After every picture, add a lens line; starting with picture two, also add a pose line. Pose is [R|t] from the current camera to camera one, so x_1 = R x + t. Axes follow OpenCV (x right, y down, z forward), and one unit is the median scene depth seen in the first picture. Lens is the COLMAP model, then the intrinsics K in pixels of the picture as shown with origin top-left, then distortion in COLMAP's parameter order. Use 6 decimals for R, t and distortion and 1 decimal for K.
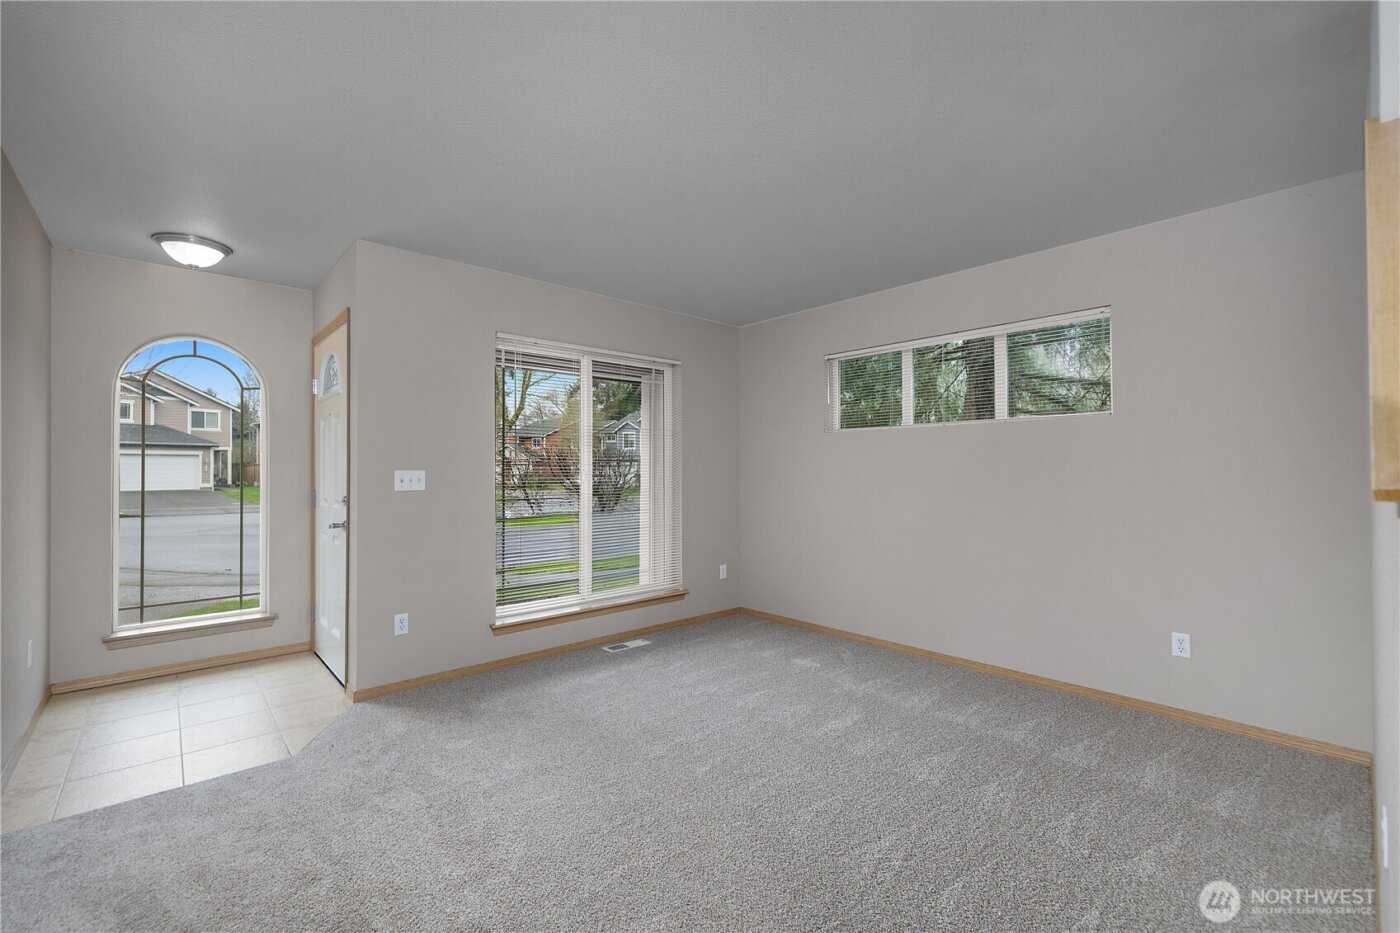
lens RADIAL K [[610.3, 0, 704.4], [0, 610.3, 472.2], [0, 0, 1]] dist [0.002093, -0.000145]
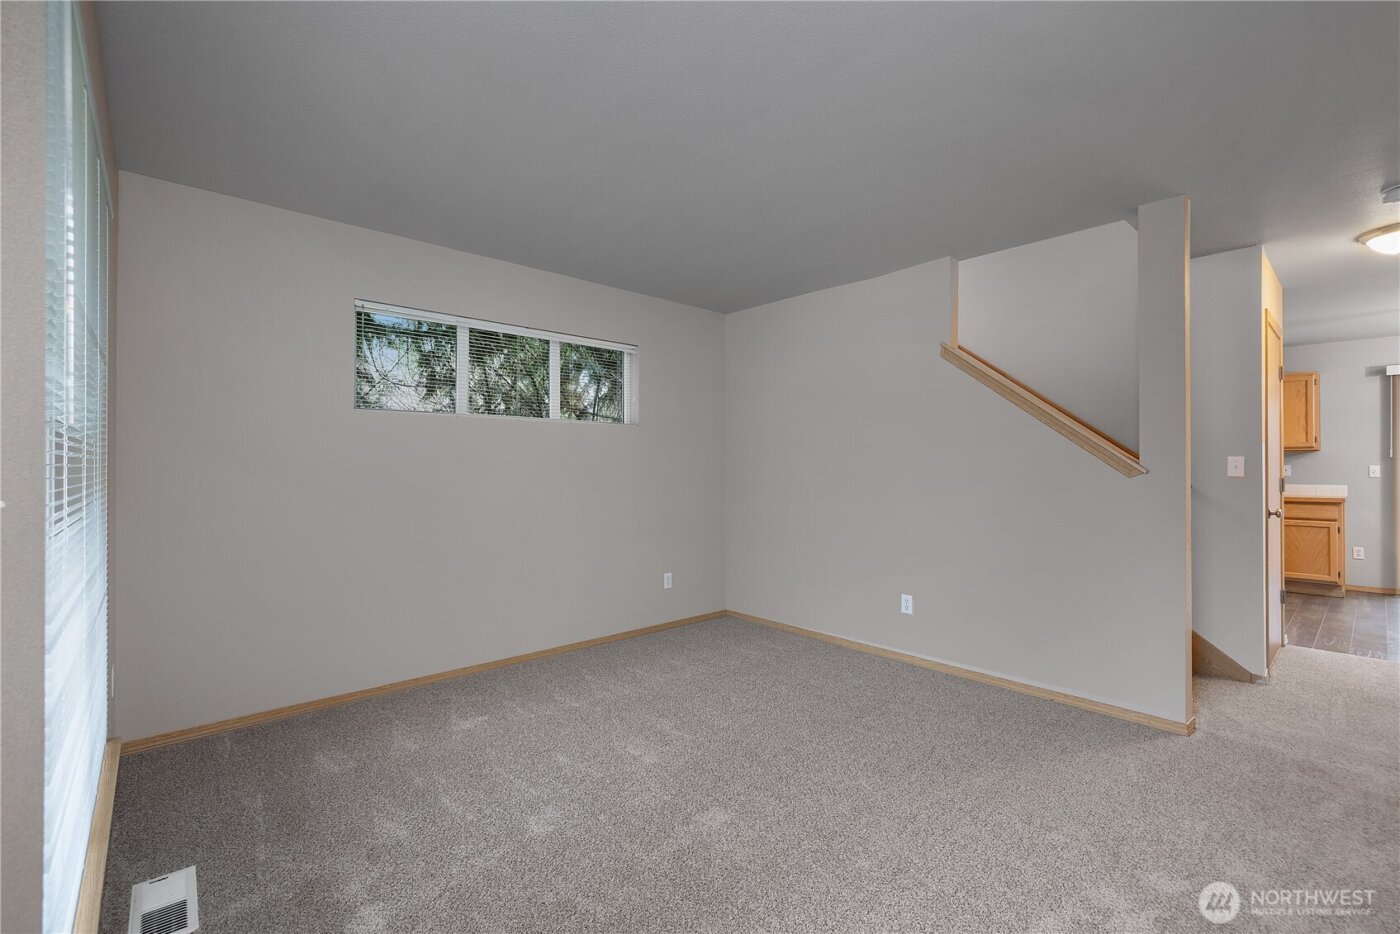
lens RADIAL K [[610.3, 0, 703.0], [0, 610.3, 457.1], [0, 0, 1]] dist [0.002093, -0.000145]
pose [[0.016222, 0.019653, 0.999675, -0.587864], [0.015304, 0.999685, -0.019901, 0.006254], [-0.999751, 0.015622, 0.015916, 0.704187]]
